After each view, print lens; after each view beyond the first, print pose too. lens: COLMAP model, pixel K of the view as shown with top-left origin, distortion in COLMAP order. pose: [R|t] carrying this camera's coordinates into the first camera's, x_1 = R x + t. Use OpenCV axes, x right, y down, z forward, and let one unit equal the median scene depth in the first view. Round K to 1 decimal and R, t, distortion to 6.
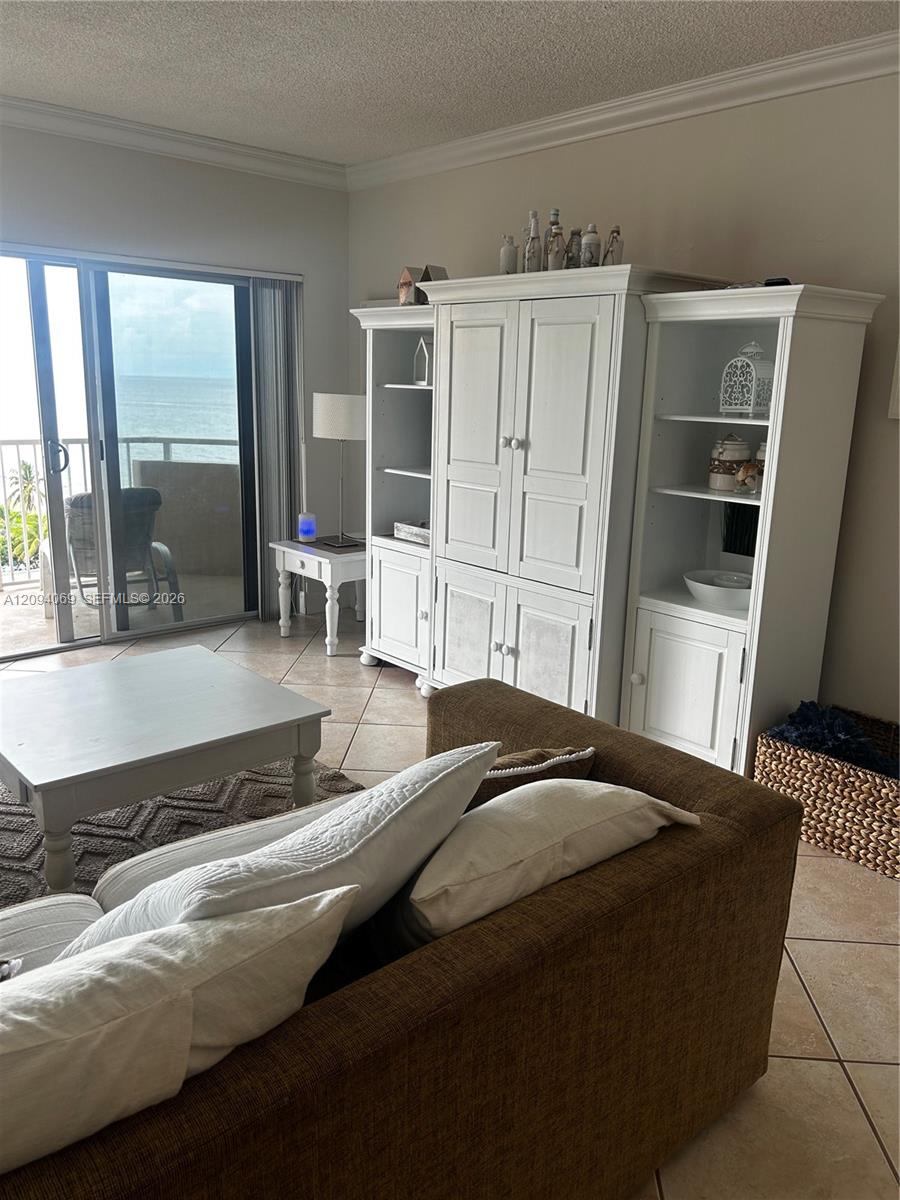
lens RADIAL K [[908.5, 0, 445.8], [0, 908.5, 602.2], [0, 0, 1]] dist [0.059596, -0.060501]
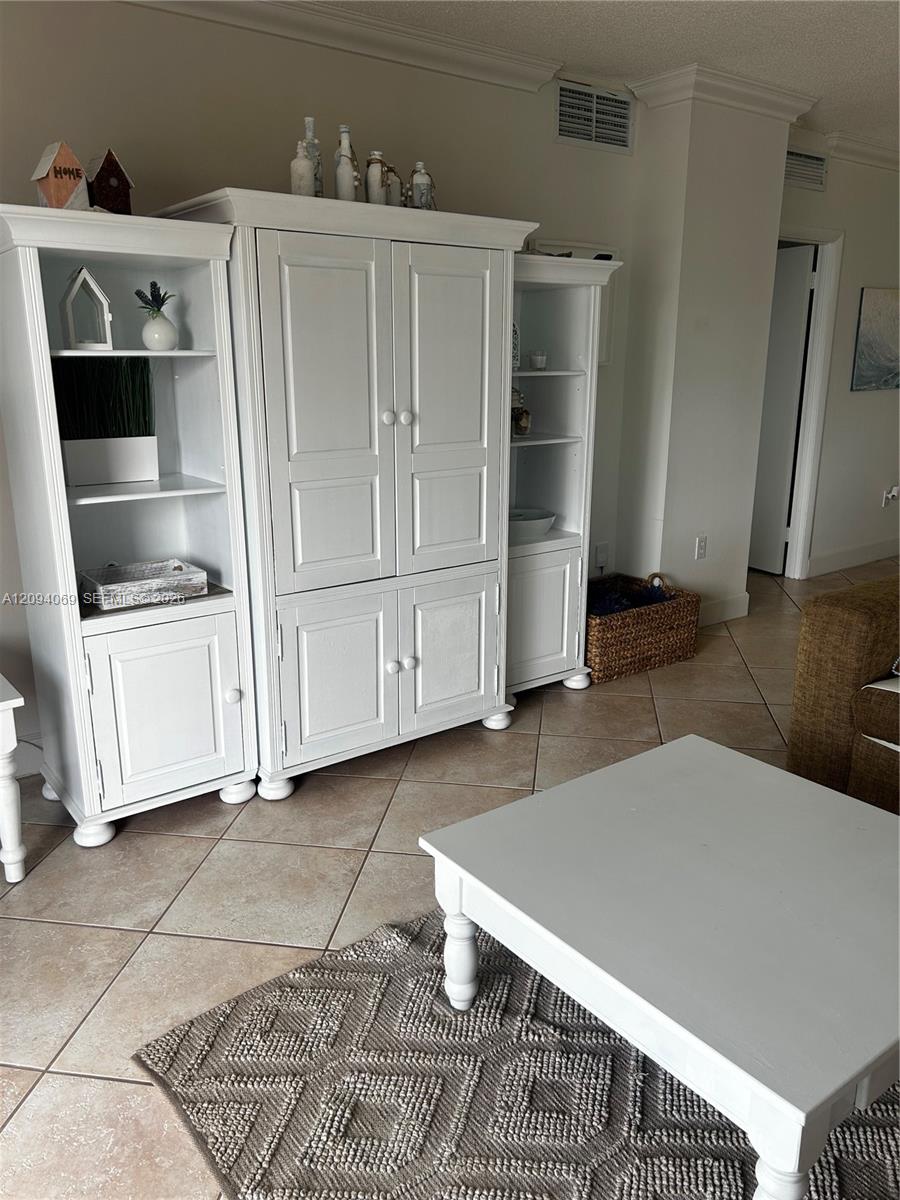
lens RADIAL K [[908.5, 0, 445.8], [0, 908.5, 602.2], [0, 0, 1]] dist [0.059596, -0.060501]
pose [[0.090907, -0.277600, 0.956386, -0.683887], [0.246844, 0.936674, 0.248415, -0.194593], [-0.964782, 0.213496, 0.153674, 0.794200]]
